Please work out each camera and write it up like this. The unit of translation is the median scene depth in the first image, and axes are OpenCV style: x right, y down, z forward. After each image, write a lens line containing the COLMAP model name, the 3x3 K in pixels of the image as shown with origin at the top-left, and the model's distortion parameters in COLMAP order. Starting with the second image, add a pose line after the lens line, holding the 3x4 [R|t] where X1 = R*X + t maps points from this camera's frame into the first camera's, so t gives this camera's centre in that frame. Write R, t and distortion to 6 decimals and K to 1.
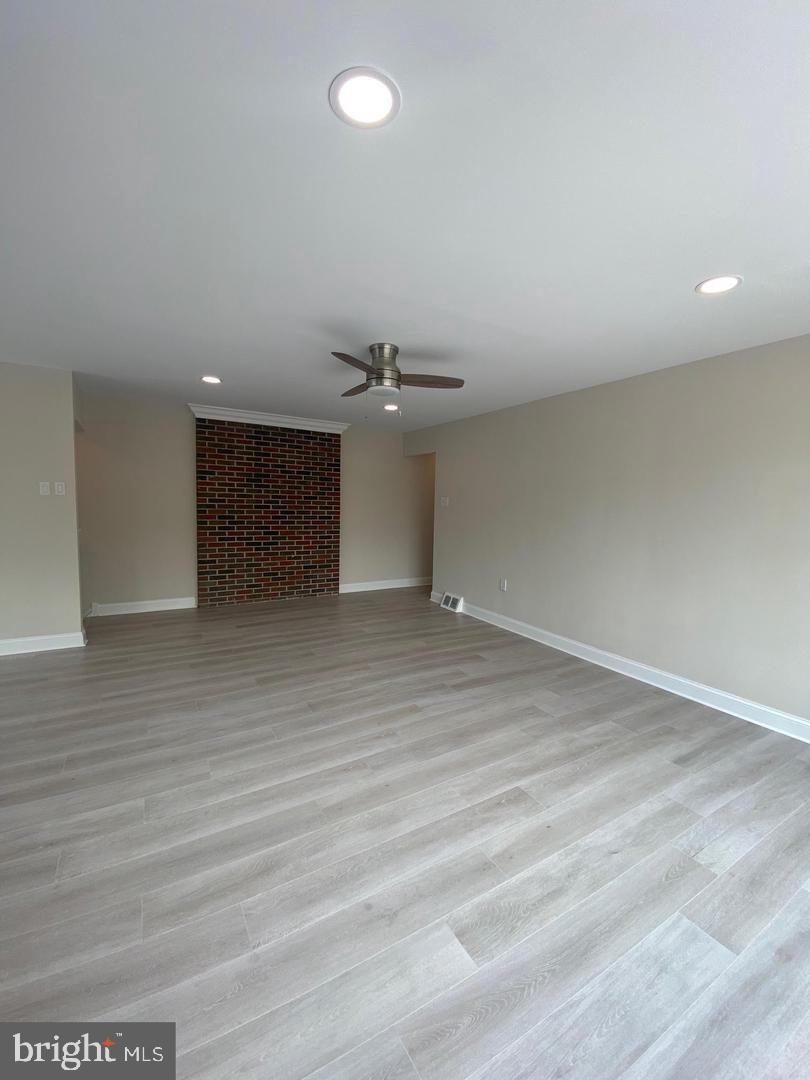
lens RADIAL K [[439.8, 0, 405.0], [0, 439.8, 540.0], [0, 0, 1]] dist [0.054870, -0.031651]
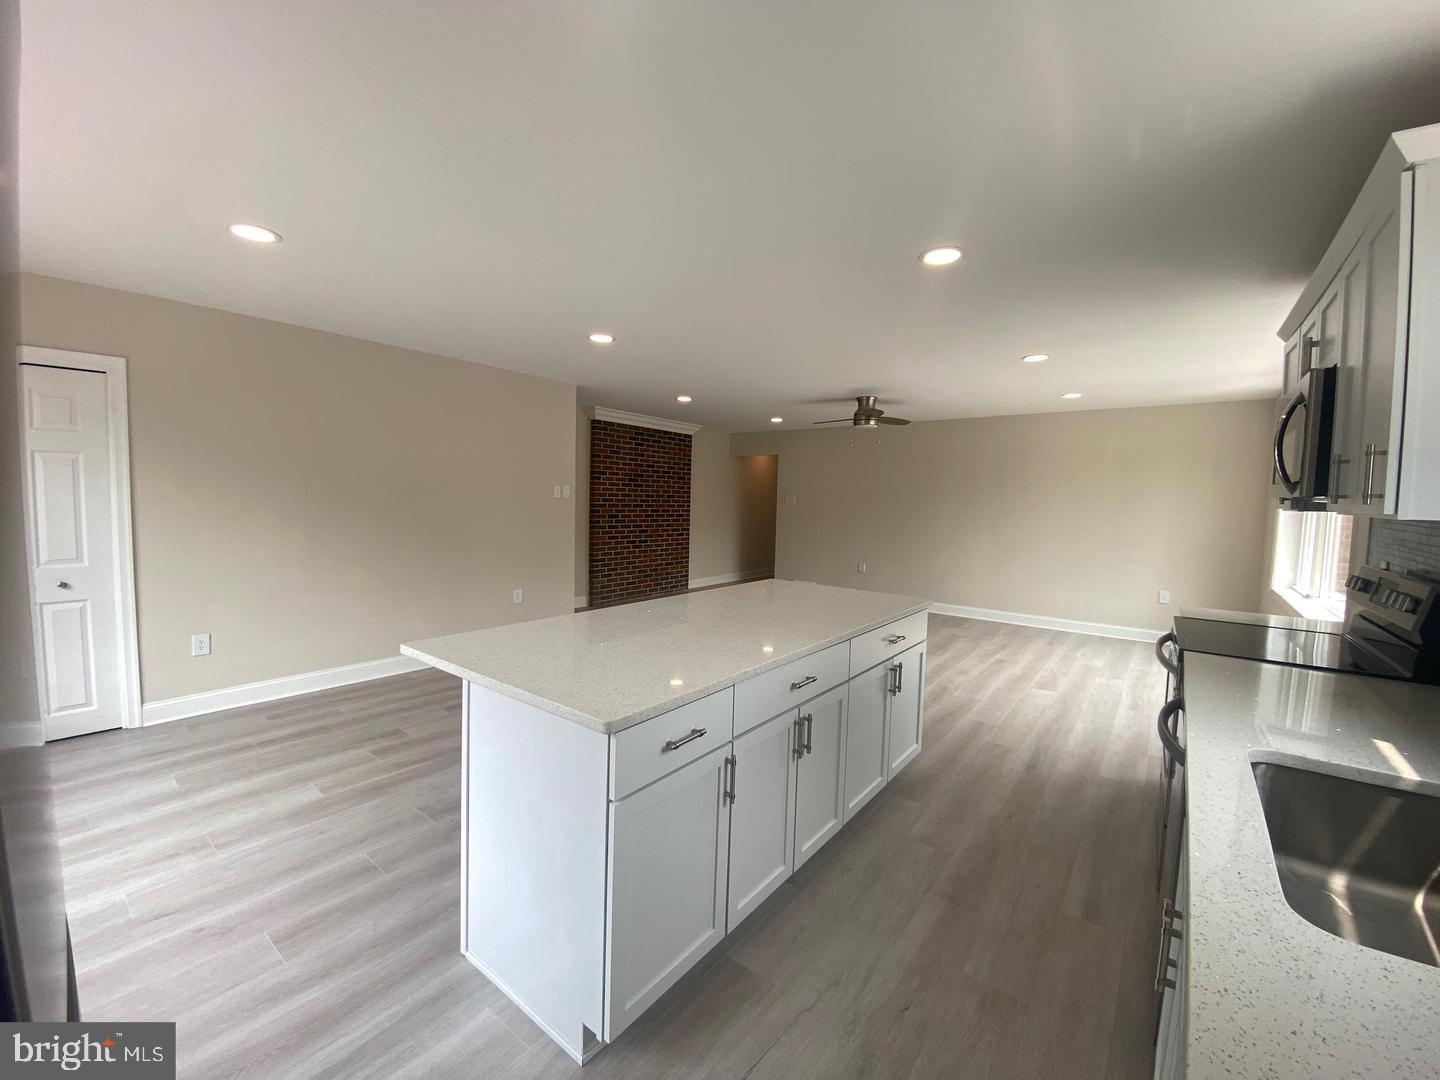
lens RADIAL K [[586.3, 0, 720.0], [0, 586.3, 540.0], [0, 0, 1]] dist [0.054870, -0.031651]
pose [[0.925089, -0.028808, 0.378655, -0.759650], [0.031606, 0.999500, -0.001176, 0.013372], [-0.378432, 0.013056, 0.925537, -0.371973]]
